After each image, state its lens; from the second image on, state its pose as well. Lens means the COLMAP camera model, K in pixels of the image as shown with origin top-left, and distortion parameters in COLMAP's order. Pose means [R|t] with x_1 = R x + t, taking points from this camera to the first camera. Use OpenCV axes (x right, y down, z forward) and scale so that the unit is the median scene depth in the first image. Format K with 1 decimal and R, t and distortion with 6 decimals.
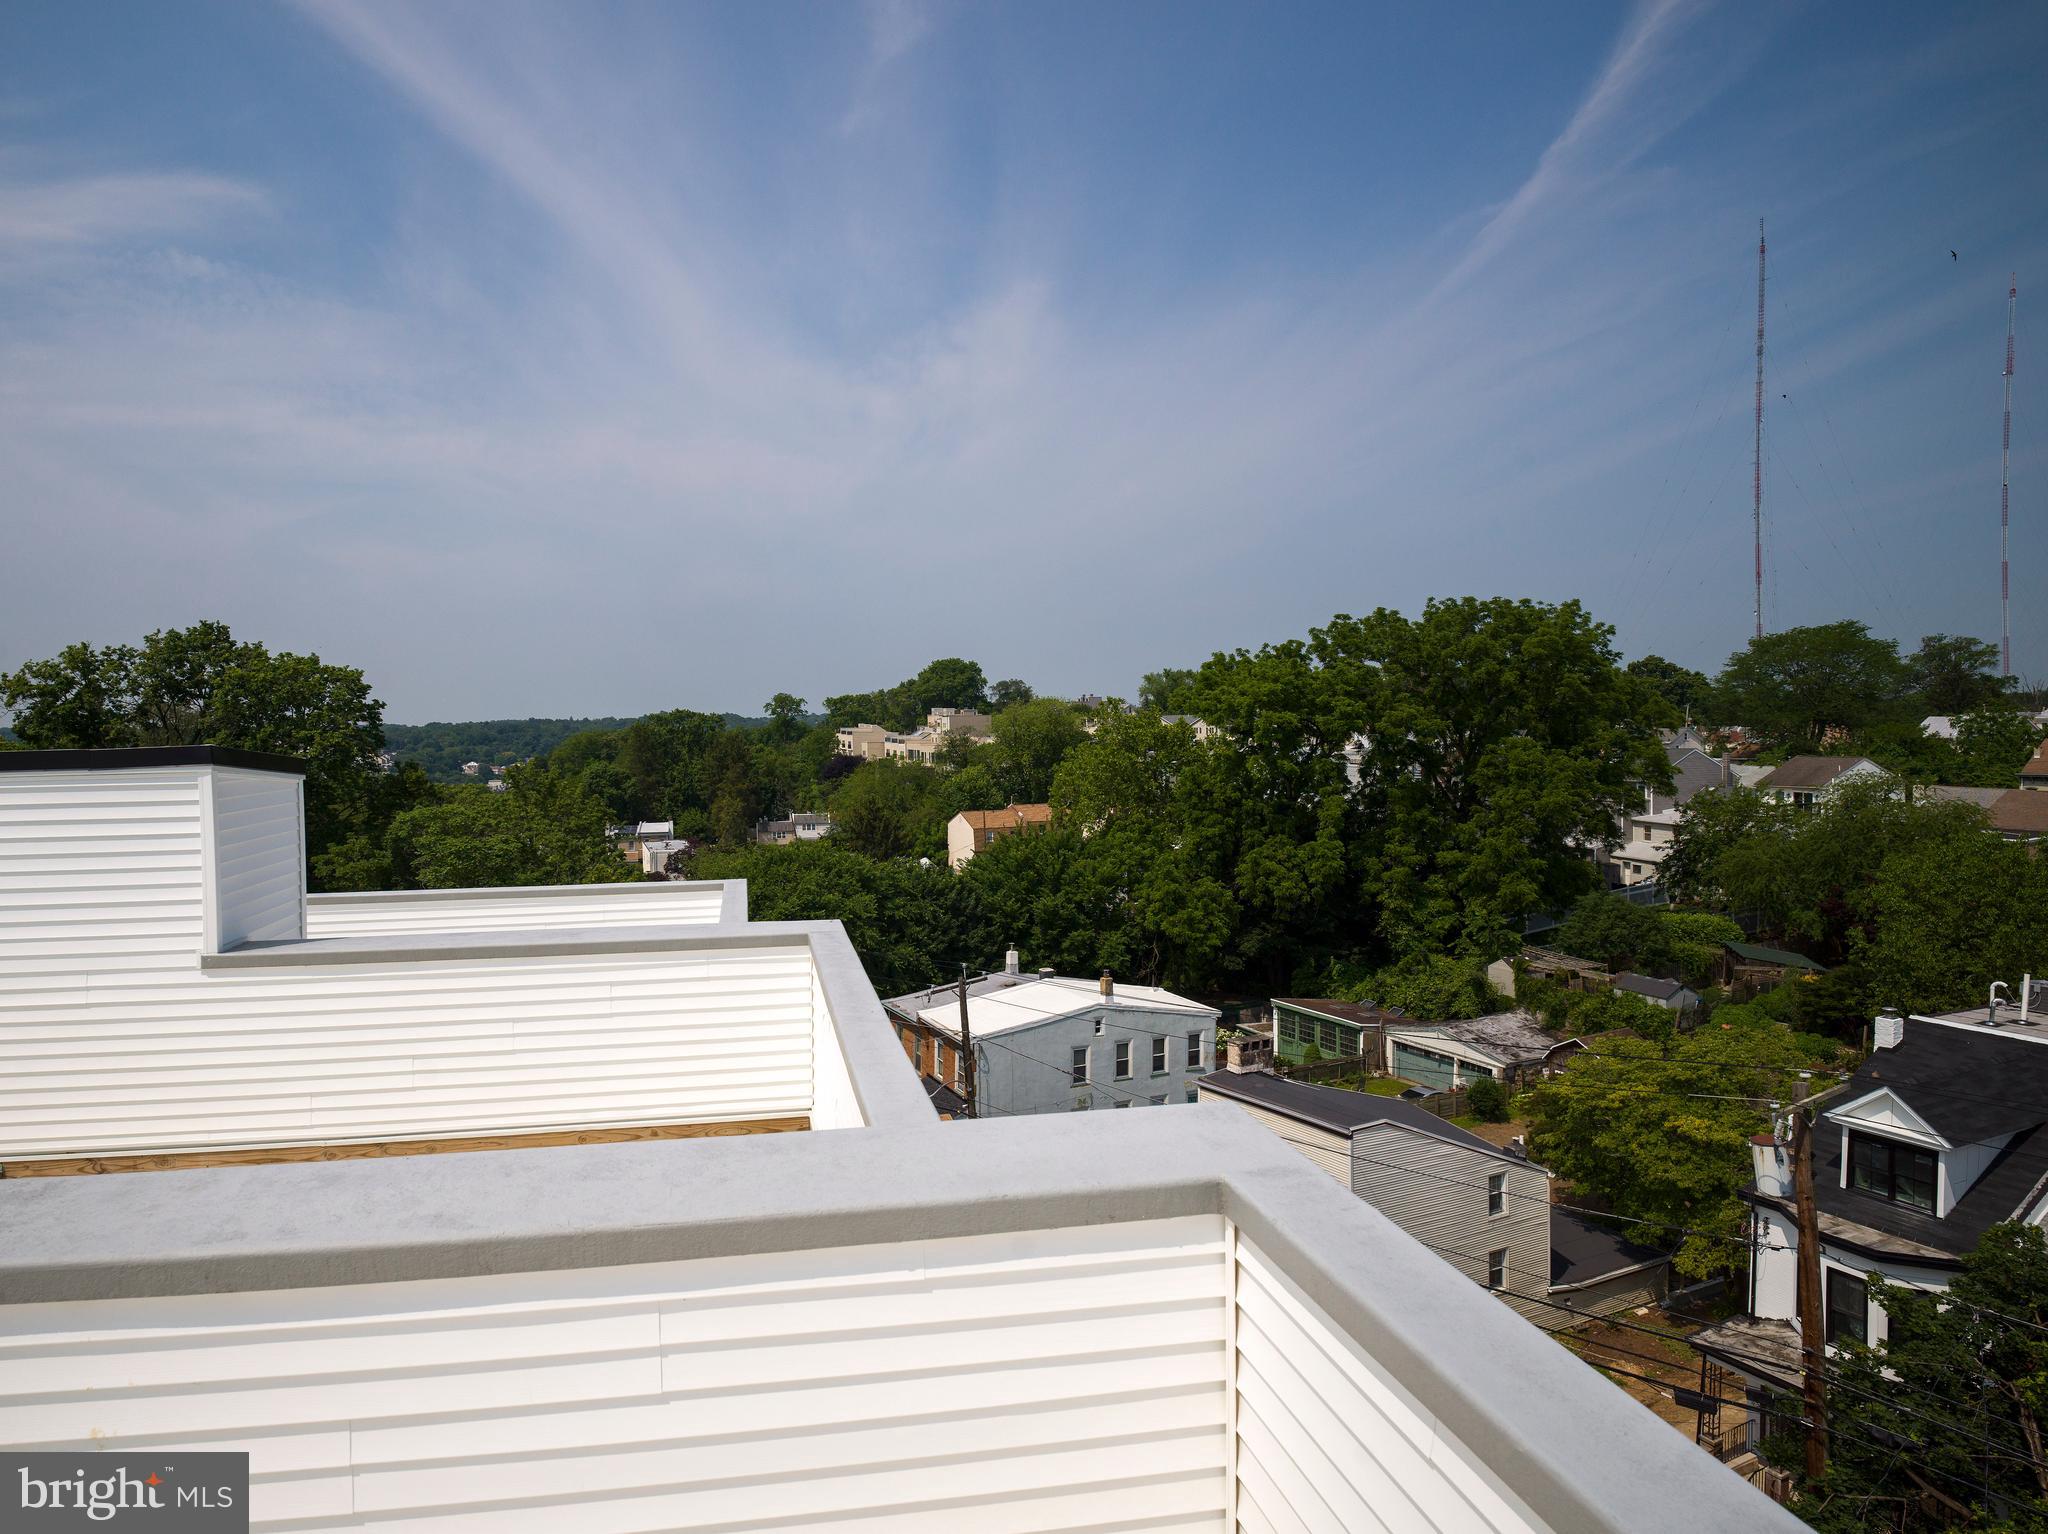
lens RADIAL K [[1151.8, 0, 1024.0], [0, 1151.8, 767.0], [0, 0, 1]] dist [-0.032542, -0.000739]
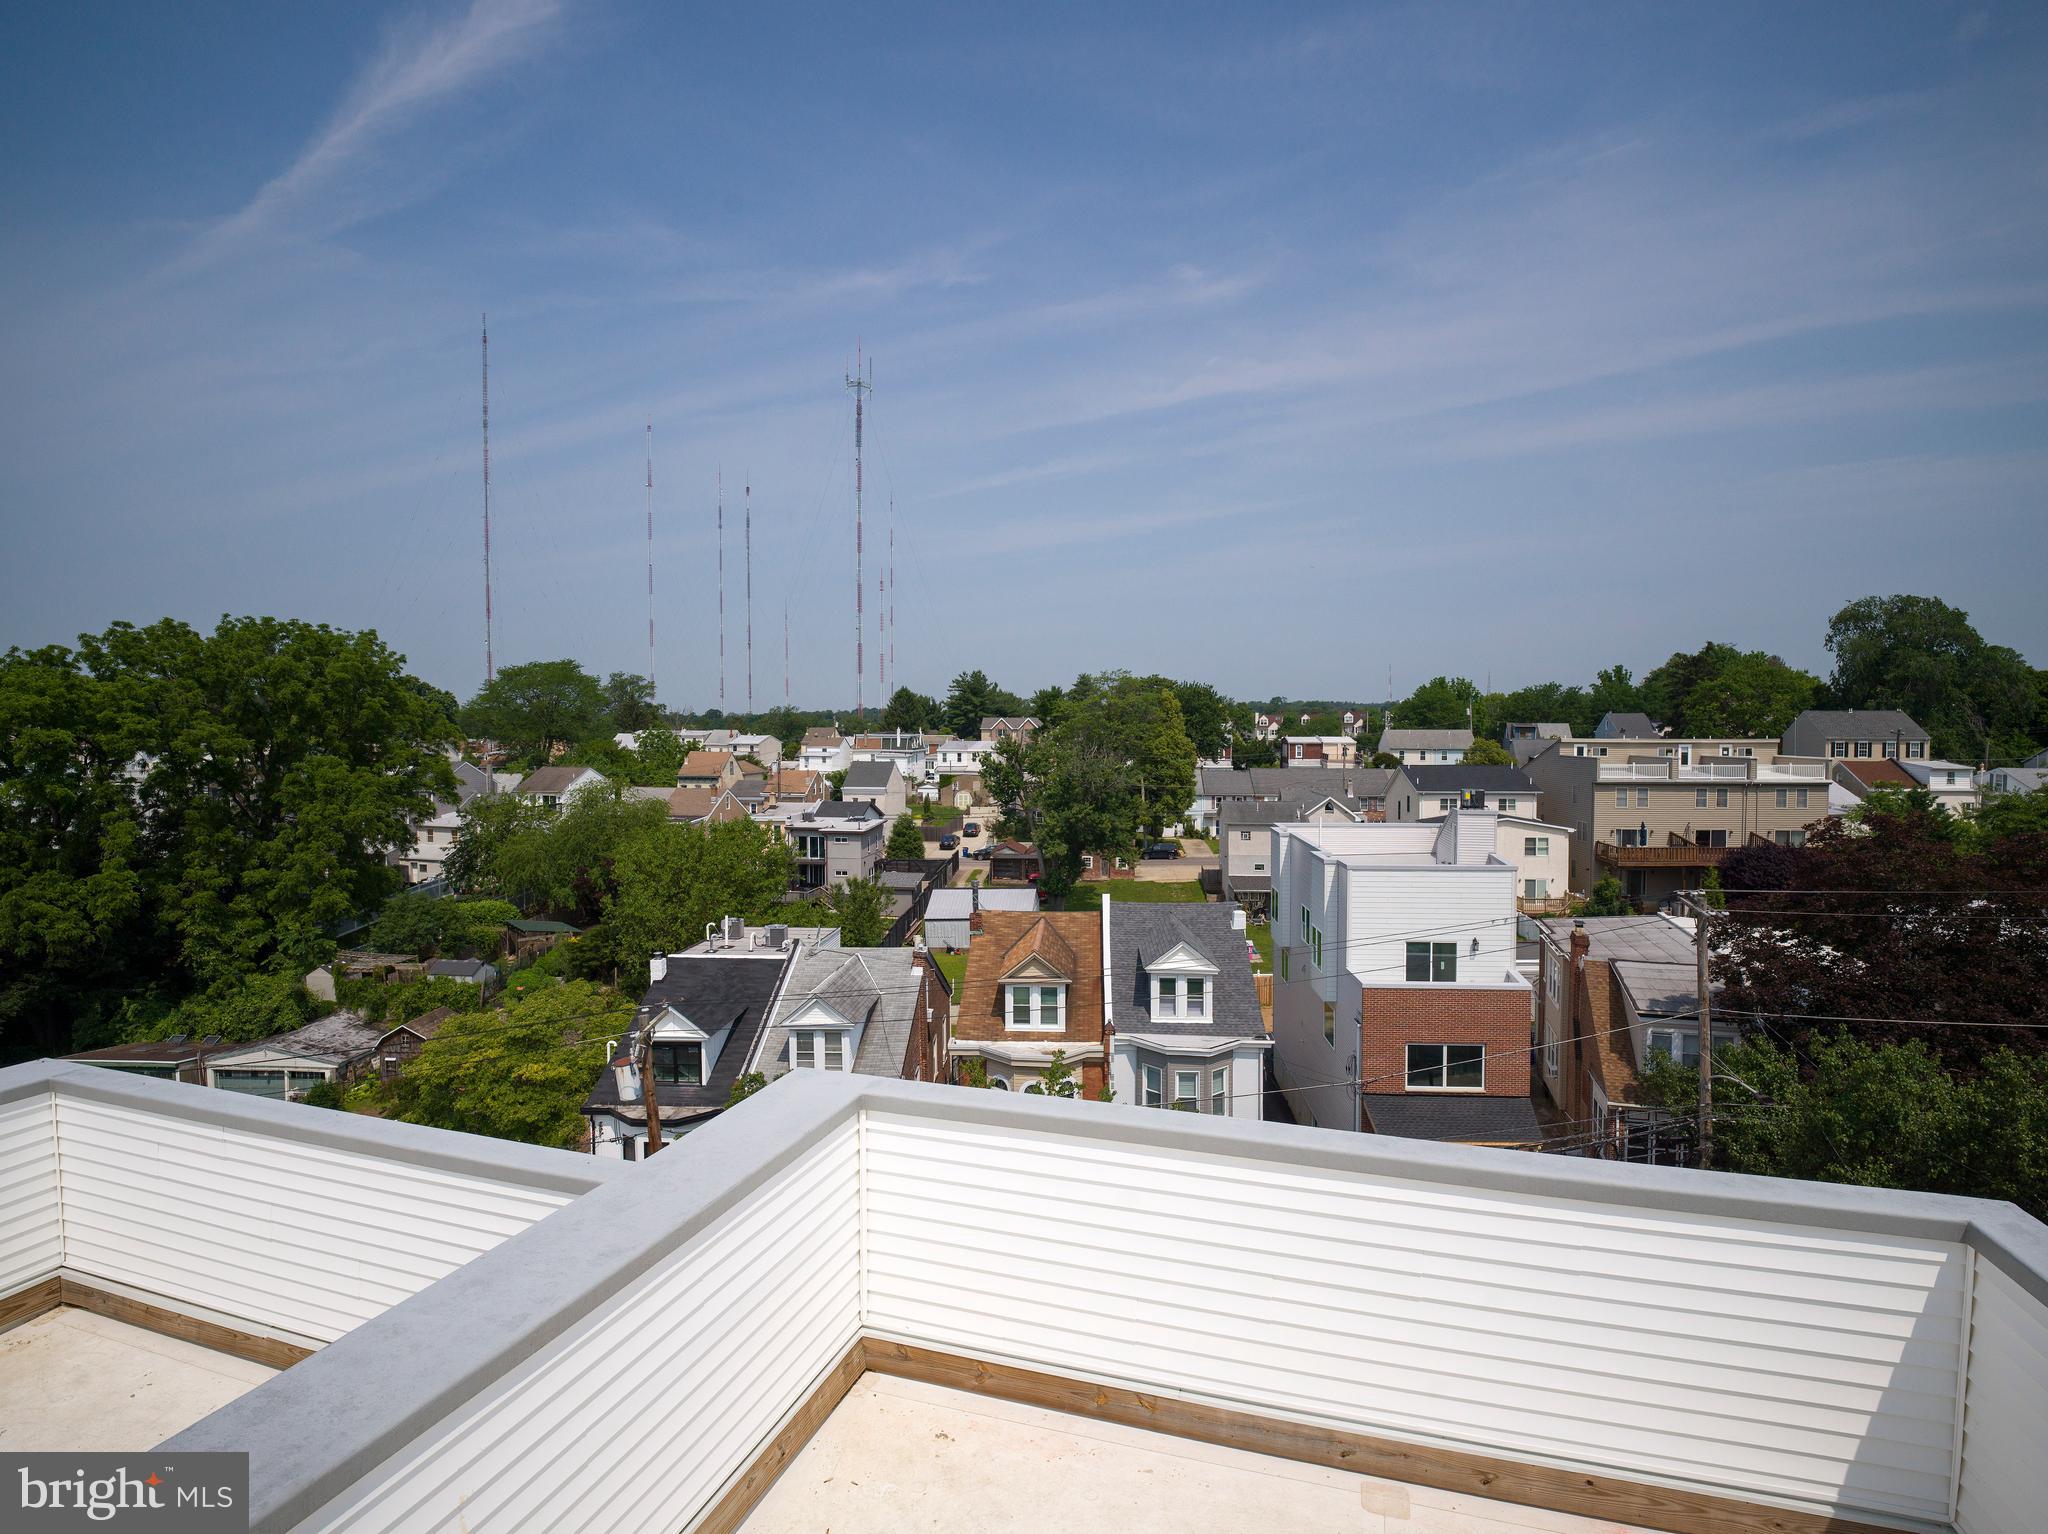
lens RADIAL K [[1034.6, 0, 1024.0], [0, 1034.6, 767.0], [0, 0, 1]] dist [-0.028152, -0.001410]
pose [[0.456464, -0.015932, 0.889599, -0.116217], [0.010624, 0.999866, 0.012456, -0.021054], [-0.889679, 0.003765, 0.456572, -0.007591]]
